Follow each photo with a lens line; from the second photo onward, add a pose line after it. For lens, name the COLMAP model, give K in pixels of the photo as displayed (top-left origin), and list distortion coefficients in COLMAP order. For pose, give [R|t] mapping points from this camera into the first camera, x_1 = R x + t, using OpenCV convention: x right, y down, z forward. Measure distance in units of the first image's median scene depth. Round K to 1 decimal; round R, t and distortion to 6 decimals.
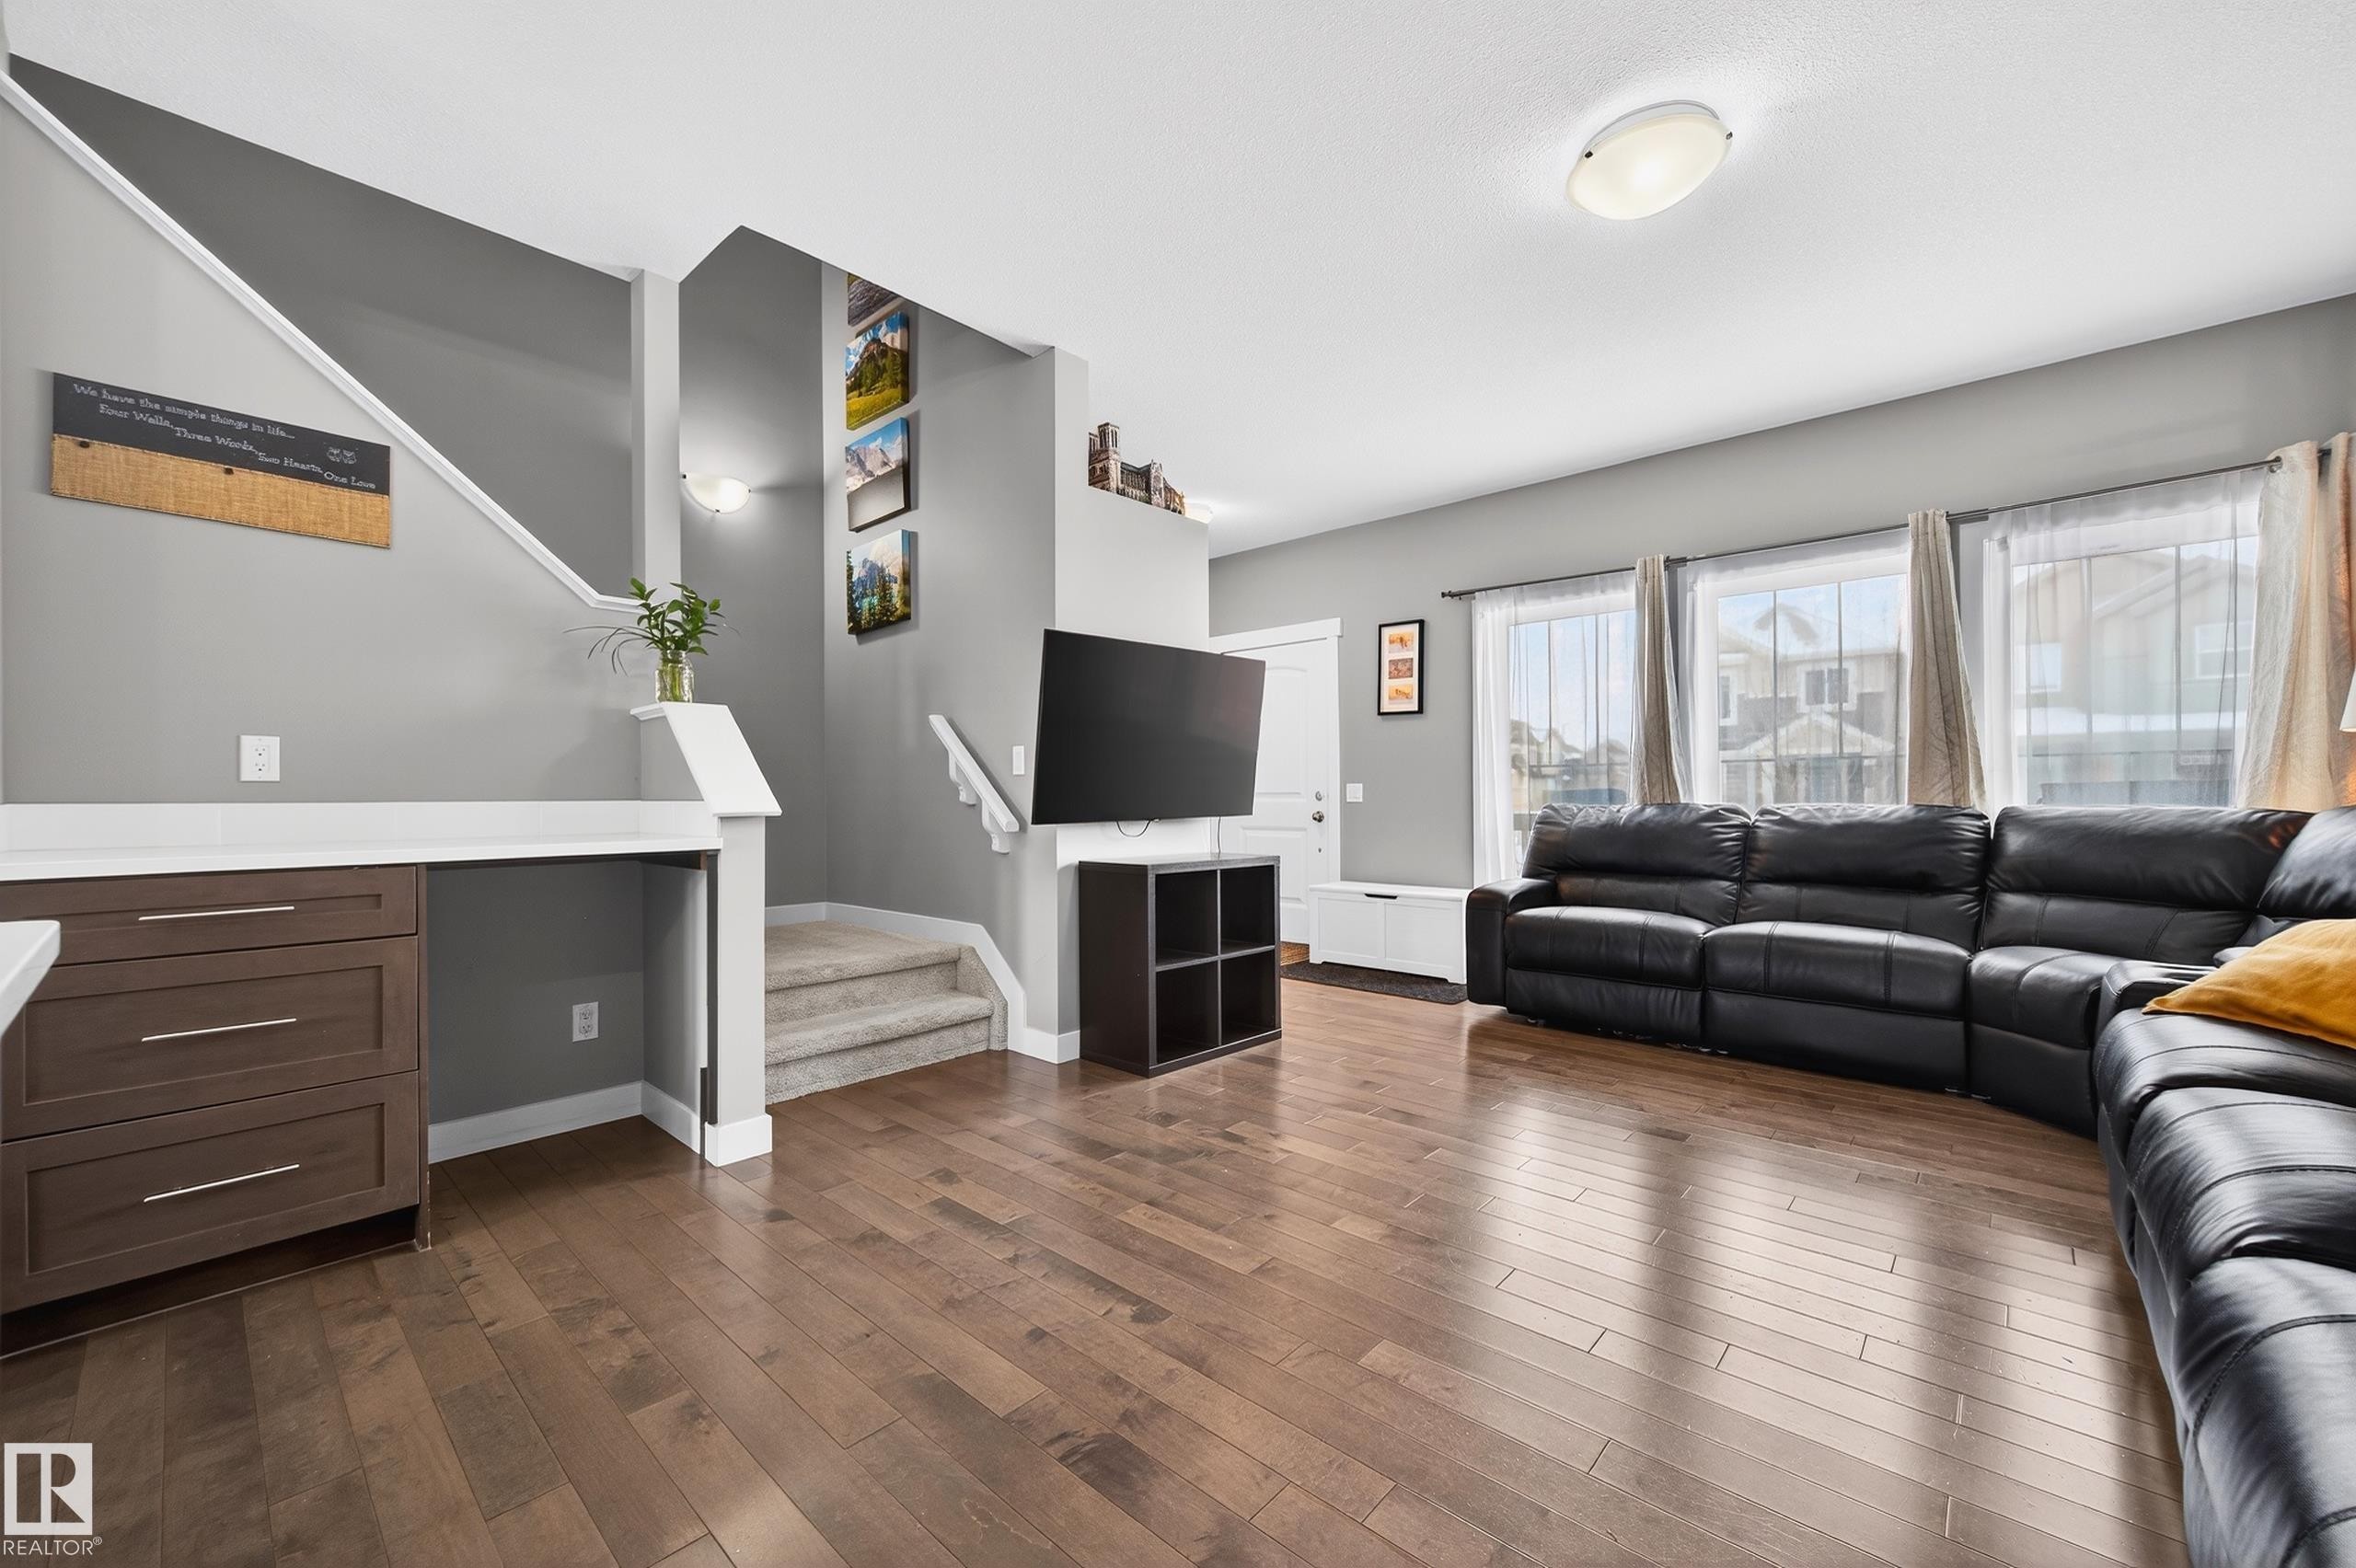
lens RADIAL K [[924.2, 0, 1195.8], [0, 924.2, 785.6], [0, 0, 1]] dist [0.007039, -0.002412]
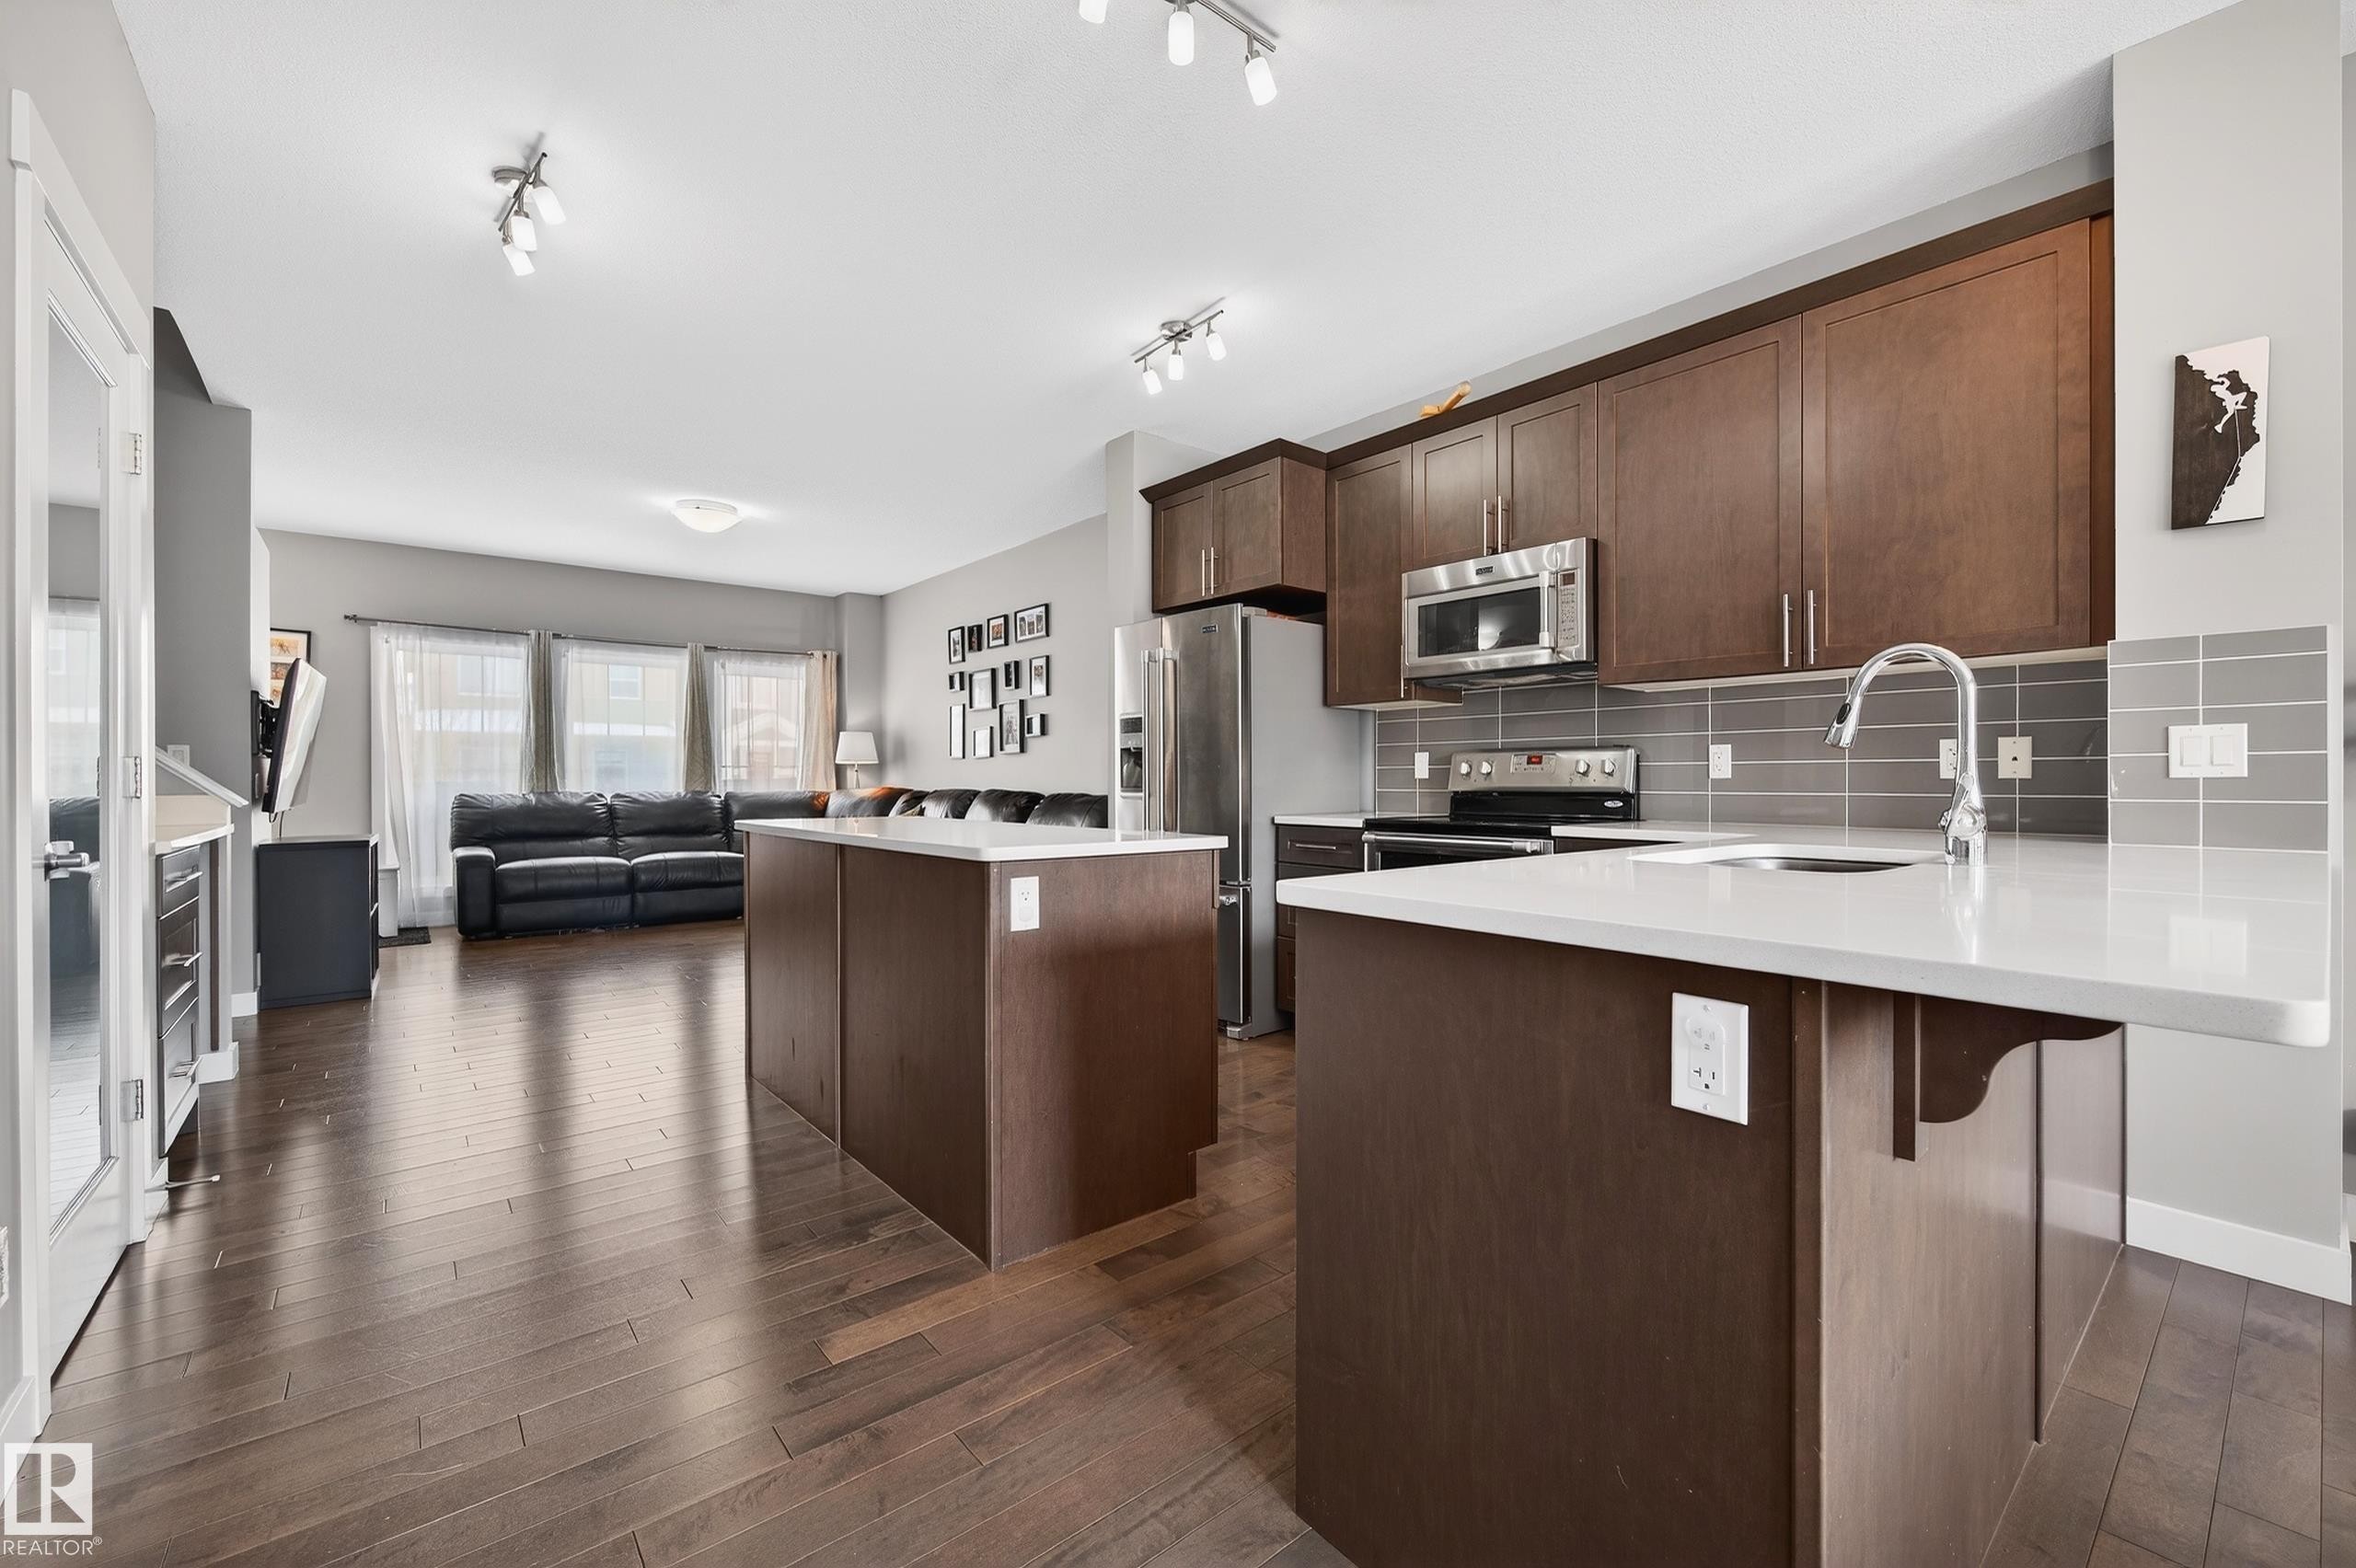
lens RADIAL K [[957.0, 0, 1187.1], [0, 957.0, 778.9], [0, 0, 1]] dist [-0.004923, 0.001506]
pose [[0.145207, 0.004877, 0.989389, -1.126871], [-0.011562, 0.999928, -0.003232, -0.011346], [-0.989334, -0.010970, 0.145253, -0.352946]]
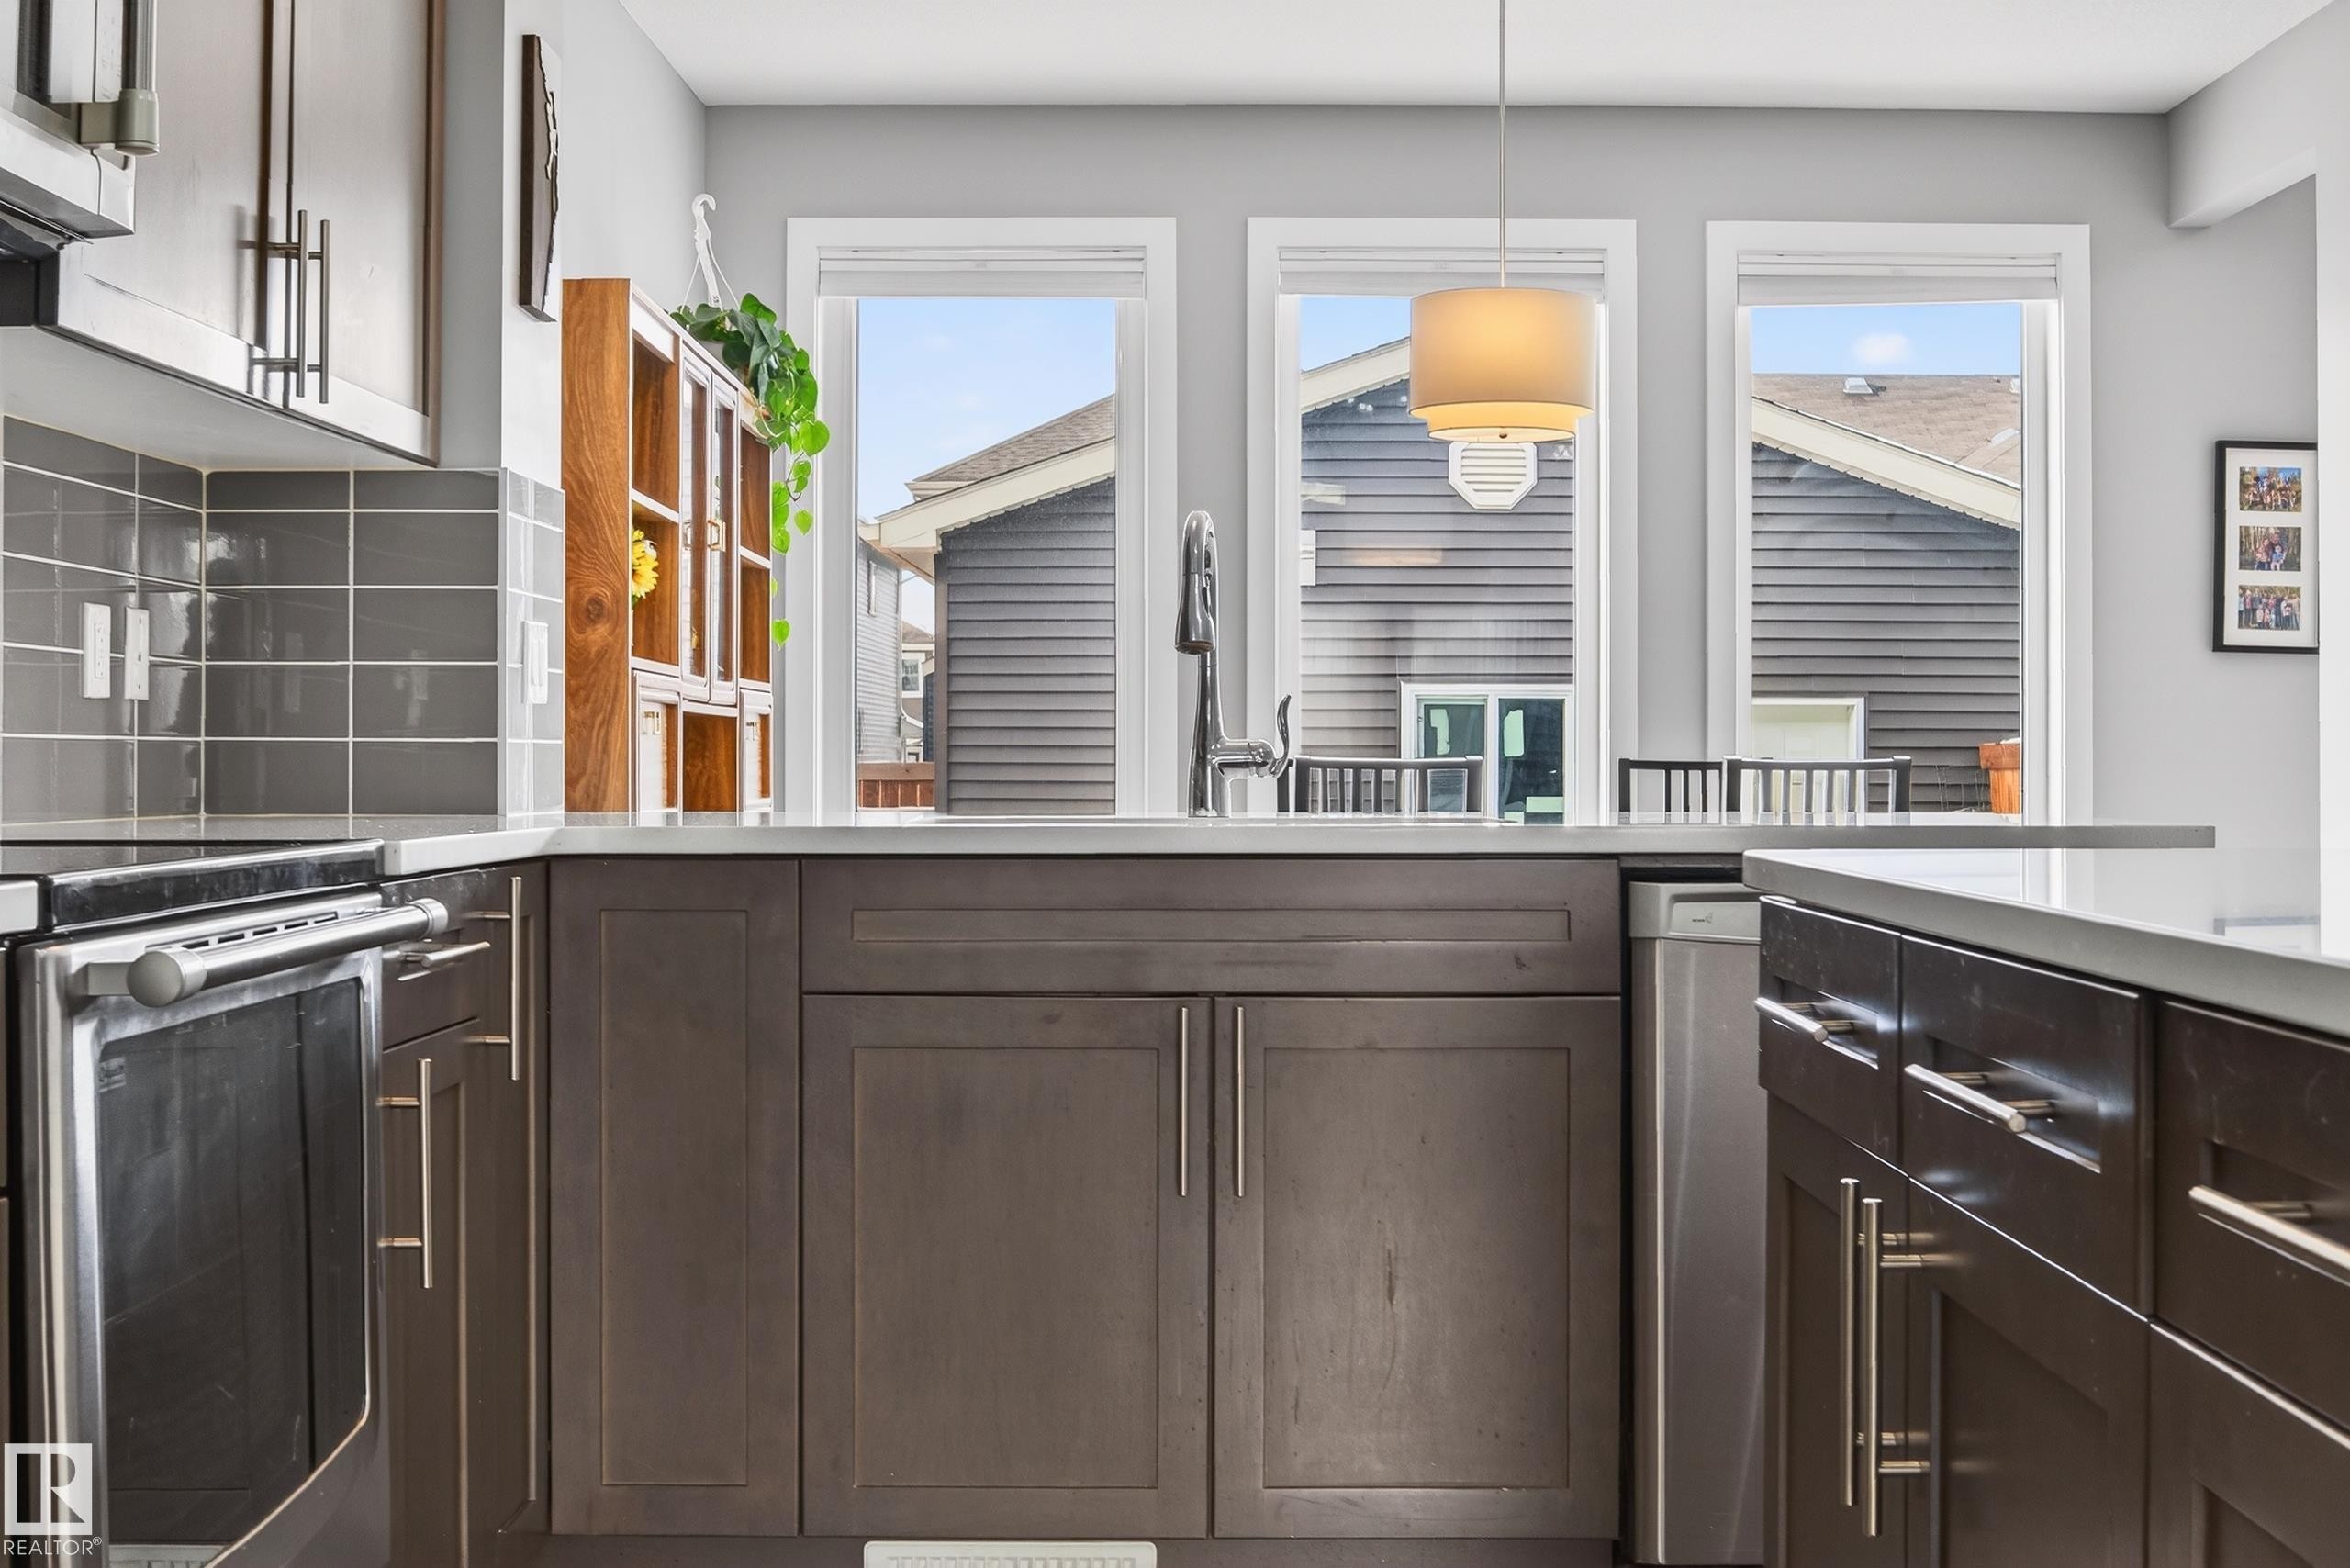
lens RADIAL K [[2808.3, 0, 1183.1], [0, 2808.3, 771.5], [0, 0, 1]] dist [-0.032977, 0.000000]
pose [[-0.759421, 0.006109, -0.650571, 0.026536], [0.009513, 0.999953, -0.001715, 0.008749], [0.650530, -0.007491, -0.759444, 0.105117]]
